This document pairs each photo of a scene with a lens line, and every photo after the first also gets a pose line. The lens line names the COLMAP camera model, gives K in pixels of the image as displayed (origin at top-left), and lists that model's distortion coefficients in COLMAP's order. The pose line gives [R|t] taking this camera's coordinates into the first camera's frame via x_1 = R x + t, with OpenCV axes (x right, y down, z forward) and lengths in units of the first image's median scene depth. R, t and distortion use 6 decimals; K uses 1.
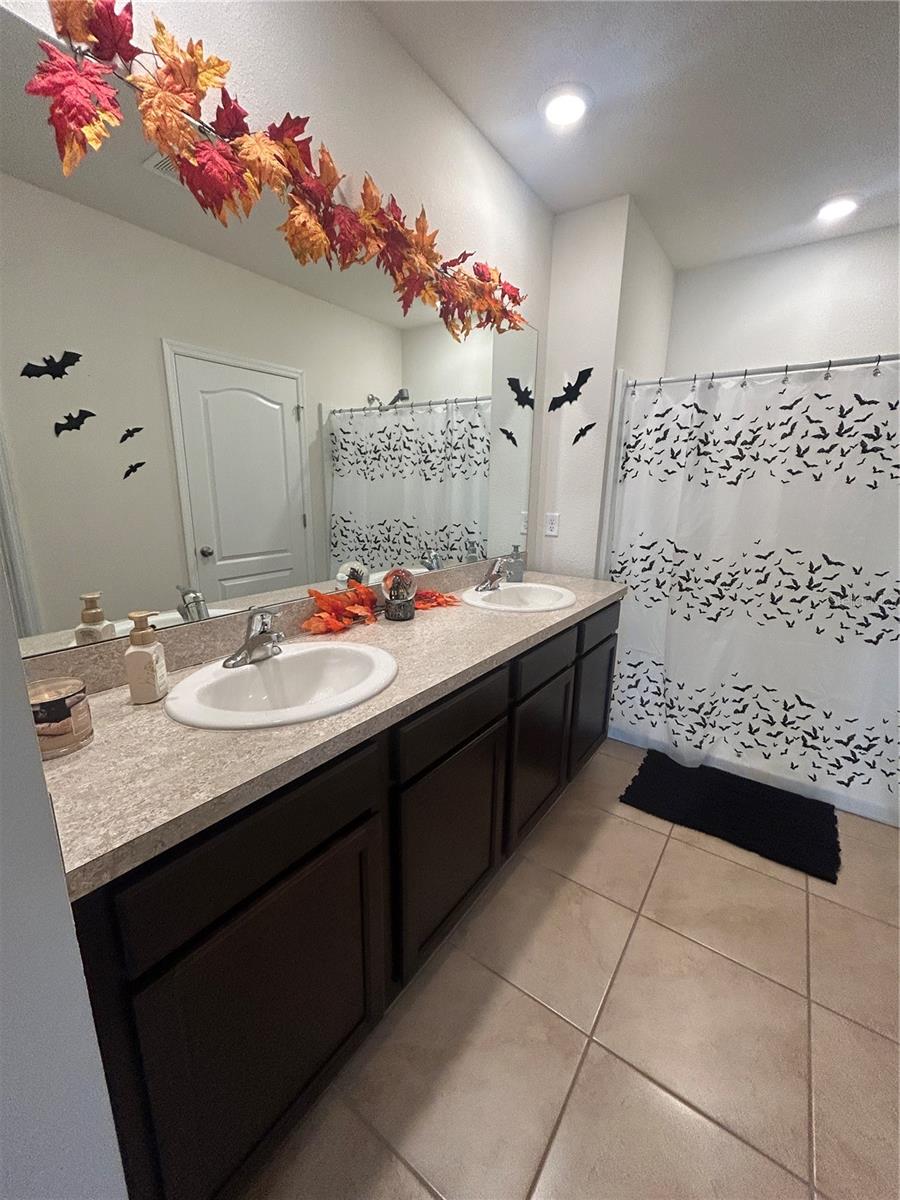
lens RADIAL K [[484.4, 0, 451.5], [0, 484.4, 600.8], [0, 0, 1]] dist [-0.001742, 0.001465]
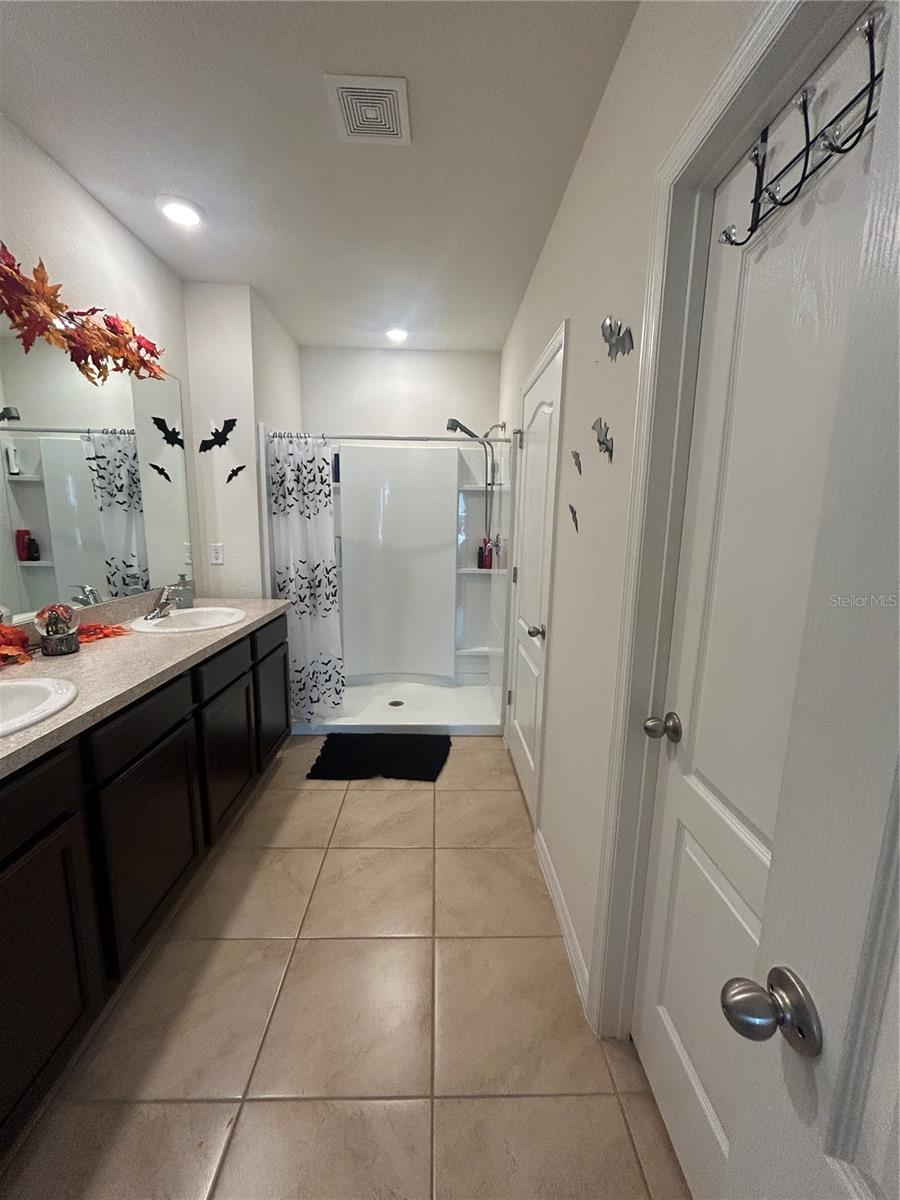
lens RADIAL K [[484.4, 0, 451.5], [0, 484.4, 600.8], [0, 0, 1]] dist [-0.001742, 0.001465]
pose [[0.797958, -0.104424, 0.593598, -0.037989], [0.137429, 0.990456, -0.010504, 0.041156], [-0.586836, 0.089959, 0.804693, -0.234710]]
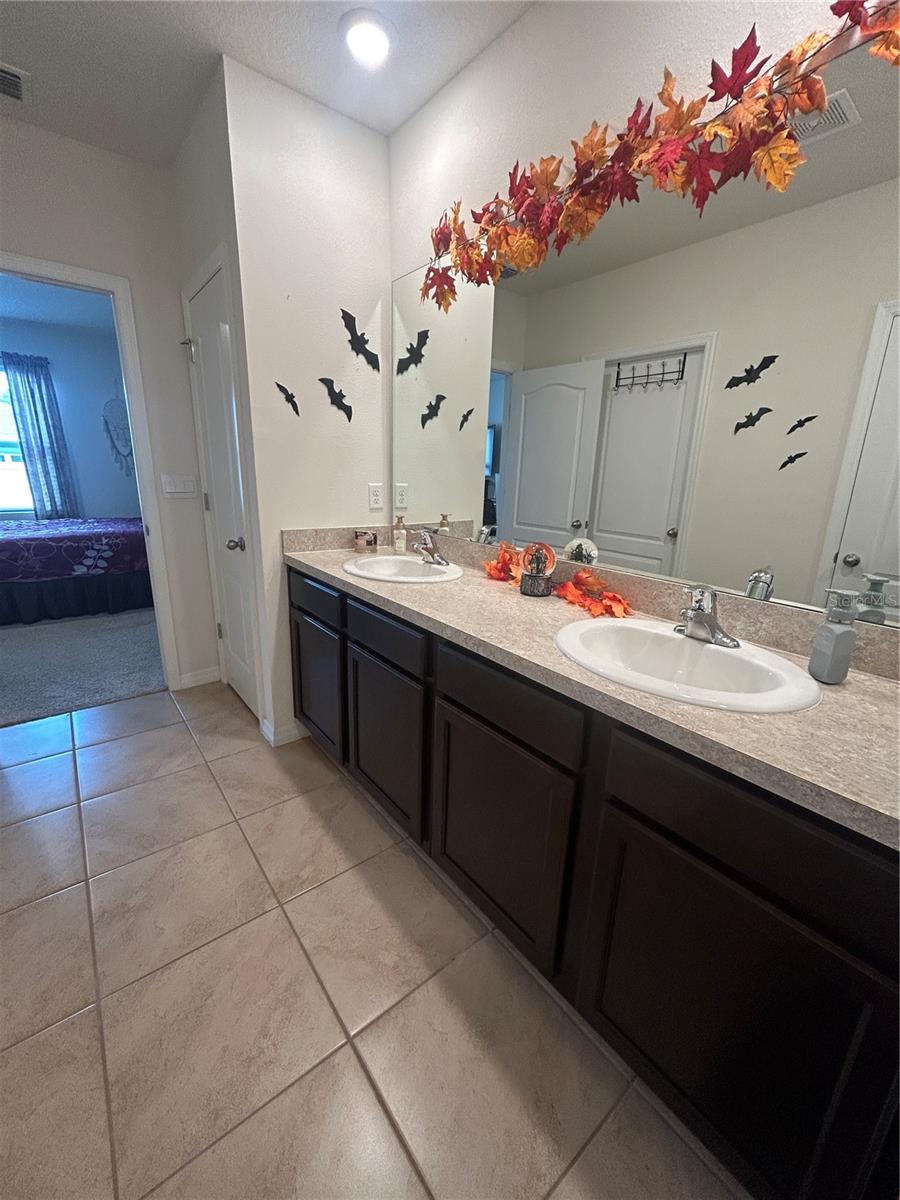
lens RADIAL K [[484.4, 0, 451.5], [0, 484.4, 600.8], [0, 0, 1]] dist [-0.001742, 0.001465]
pose [[-0.273349, 0.226346, -0.934905, 0.695089], [-0.260378, 0.918226, 0.298438, -0.162622], [0.926004, 0.325007, -0.192061, 0.850909]]
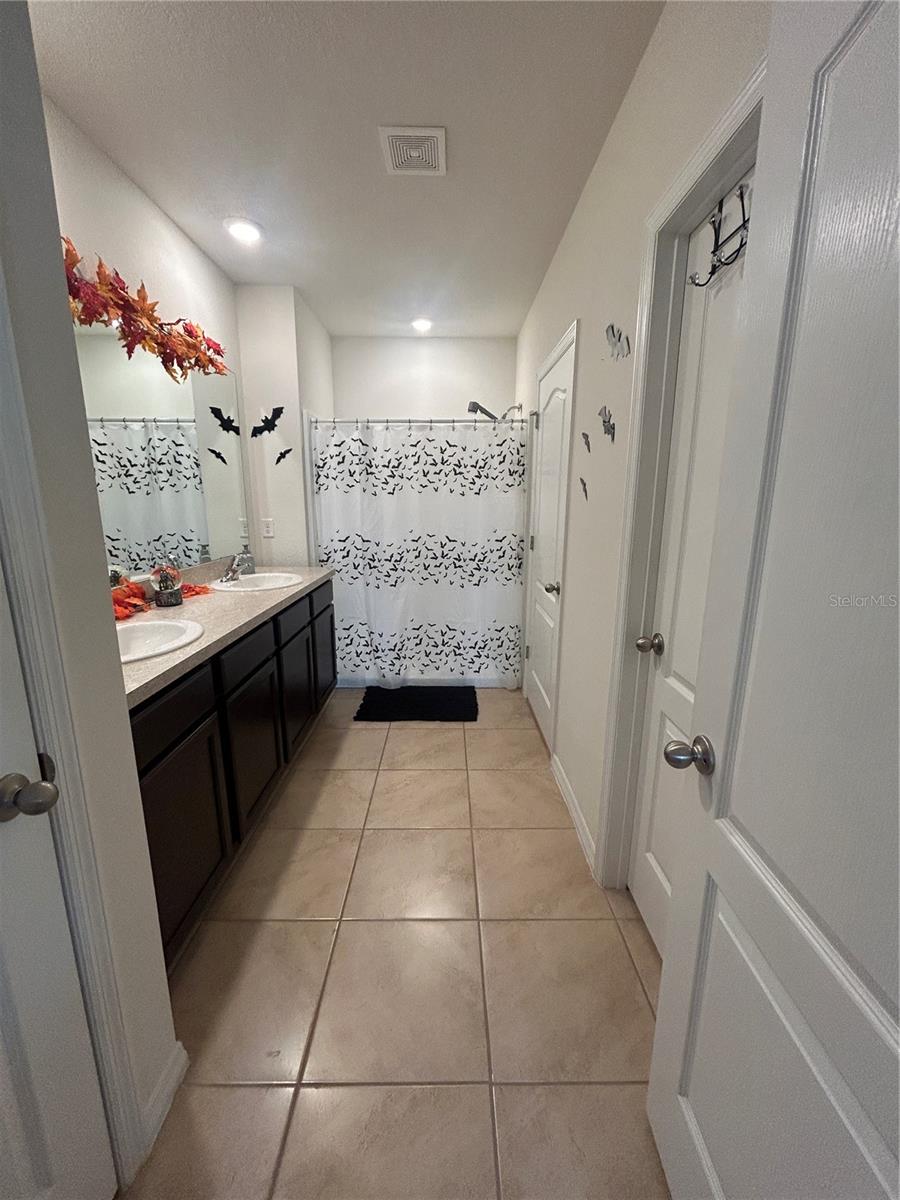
lens RADIAL K [[484.8, 0, 451.8], [0, 484.8, 599.9], [0, 0, 1]] dist [-0.000515, 0.000074]
pose [[0.810016, -0.137414, 0.570081, -0.188002], [0.148822, 0.988500, 0.026814, 0.079801], [-0.567210, 0.063121, 0.821151, -0.356823]]
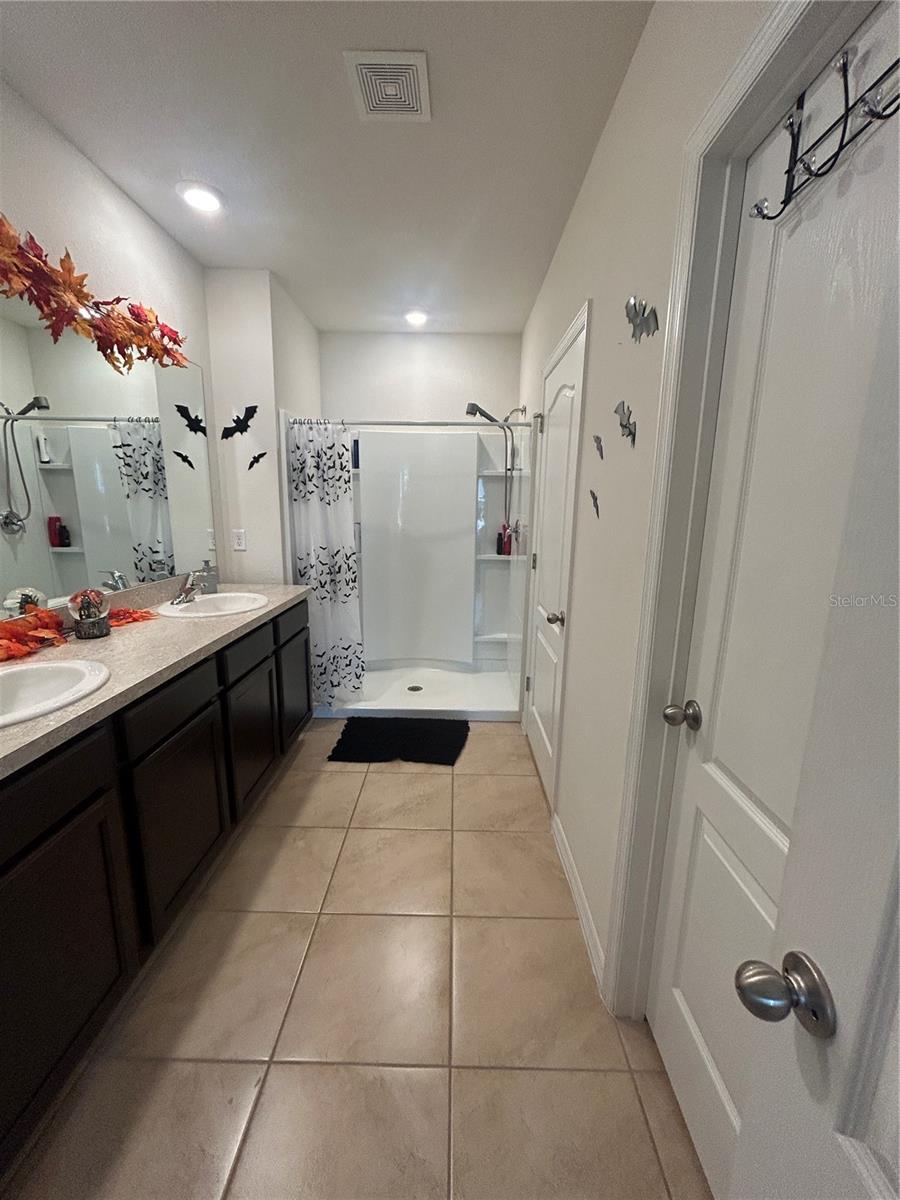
lens RADIAL K [[484.4, 0, 451.5], [0, 484.4, 600.8], [0, 0, 1]] dist [-0.001742, 0.001465]
pose [[0.820353, -0.117821, 0.559588, -0.040598], [0.133752, 0.990935, 0.012561, 0.040841], [-0.555996, 0.064541, 0.828675, -0.237122]]
